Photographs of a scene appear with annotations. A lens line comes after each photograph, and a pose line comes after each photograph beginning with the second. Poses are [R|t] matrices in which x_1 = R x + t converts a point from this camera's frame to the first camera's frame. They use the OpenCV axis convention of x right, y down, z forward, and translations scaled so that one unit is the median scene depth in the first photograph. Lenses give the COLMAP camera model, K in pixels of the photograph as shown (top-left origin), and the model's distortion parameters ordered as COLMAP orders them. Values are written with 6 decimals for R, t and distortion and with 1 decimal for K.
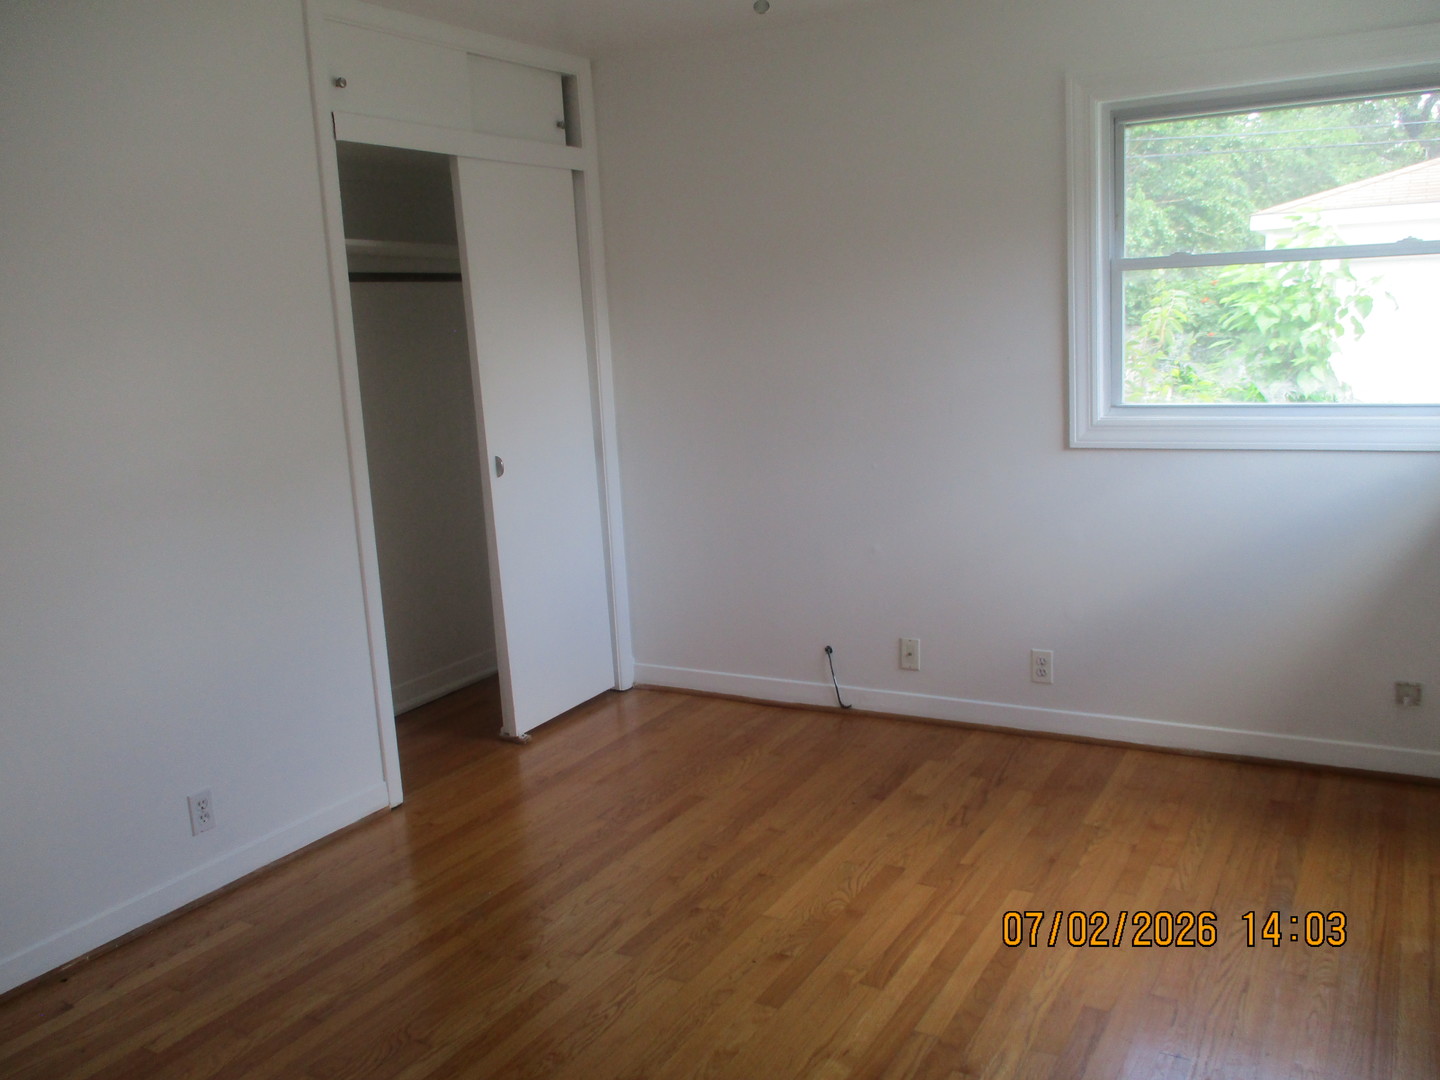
lens RADIAL K [[1245.3, 0, 720.0], [0, 1245.3, 540.0], [0, 0, 1]] dist [-0.005274, 0.000308]
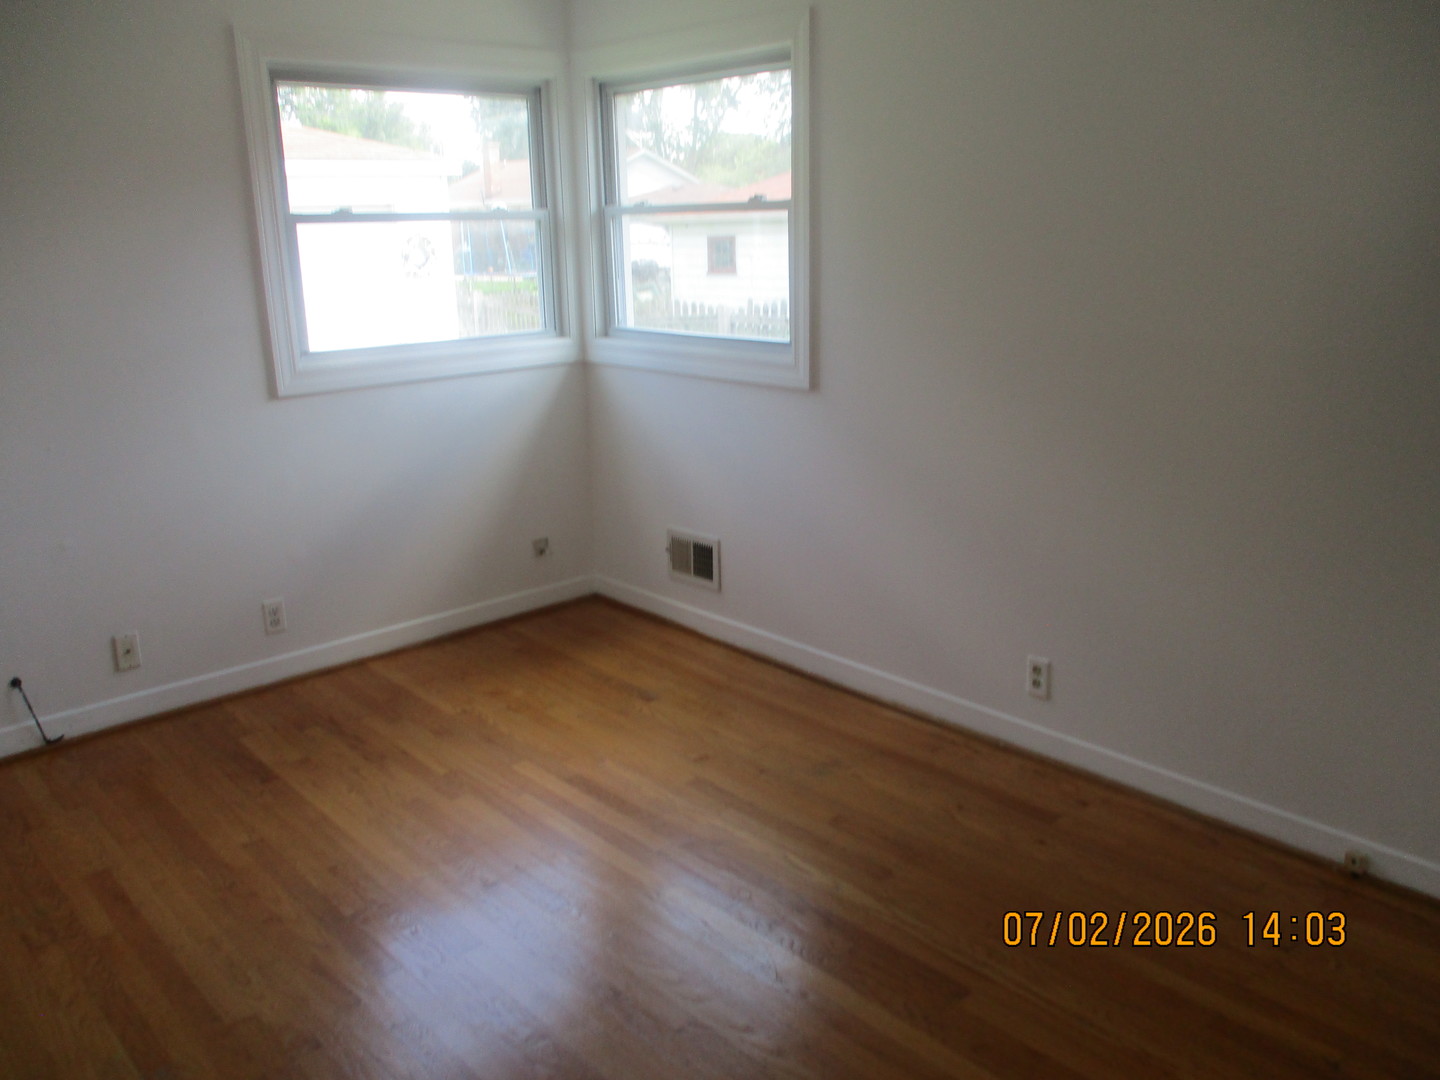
lens RADIAL K [[1185.2, 0, 720.0], [0, 1185.2, 540.0], [0, 0, 1]] dist [-0.045504, 0.020856]
pose [[0.306948, -0.201055, 0.930247, -0.558252], [0.183545, 0.971588, 0.149426, -0.038823], [-0.933860, 0.124876, 0.335129, 0.361558]]
